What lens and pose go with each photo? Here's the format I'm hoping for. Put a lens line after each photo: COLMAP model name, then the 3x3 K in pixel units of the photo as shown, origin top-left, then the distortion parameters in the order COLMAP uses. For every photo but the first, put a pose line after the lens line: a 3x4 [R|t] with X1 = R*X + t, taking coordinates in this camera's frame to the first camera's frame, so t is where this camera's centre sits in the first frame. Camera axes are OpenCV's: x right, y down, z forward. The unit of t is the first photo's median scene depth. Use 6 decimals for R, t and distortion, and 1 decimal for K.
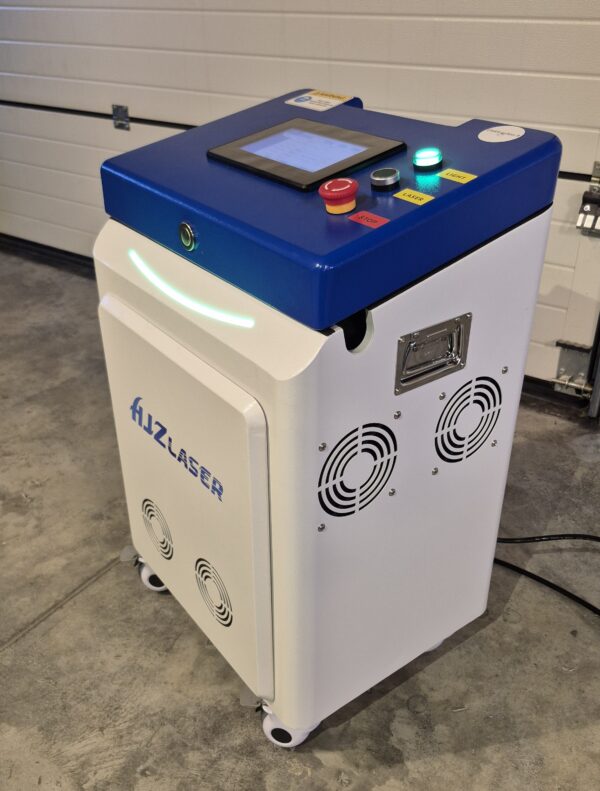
lens RADIAL K [[722.0, 0, 304.7], [0, 722.0, 339.5], [0, 0, 1]] dist [0.066539, 0.000607]
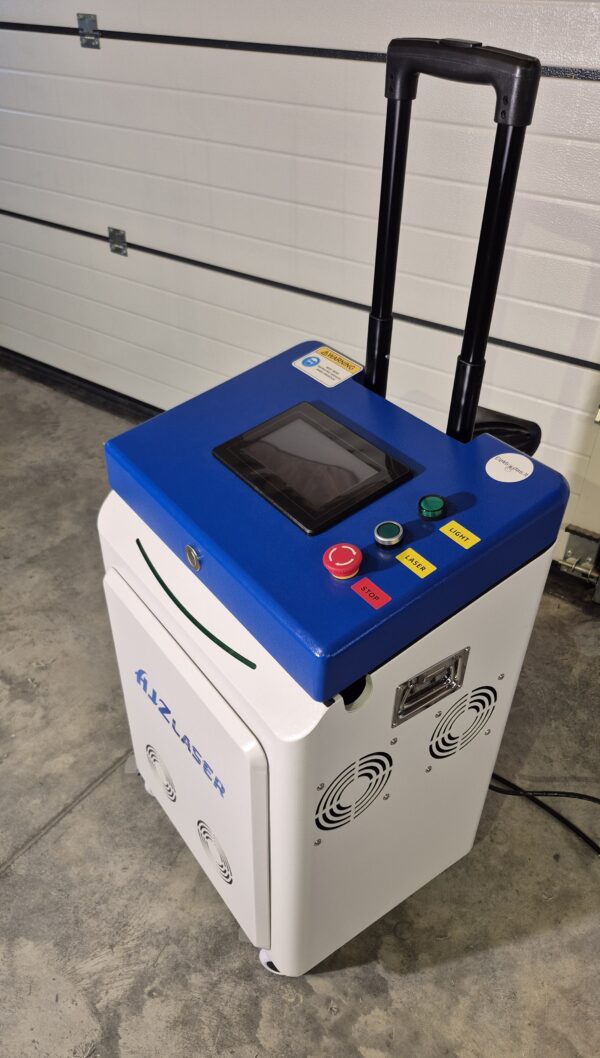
lens RADIAL K [[751.7, 0, 300.0], [0, 751.7, 529.0], [0, 0, 1]] dist [0.059226, -0.005491]
pose [[0.999637, 0.024964, -0.010124, -0.001515], [-0.023210, 0.988909, 0.146697, -0.221280], [0.013674, -0.146409, 0.989130, -0.018786]]
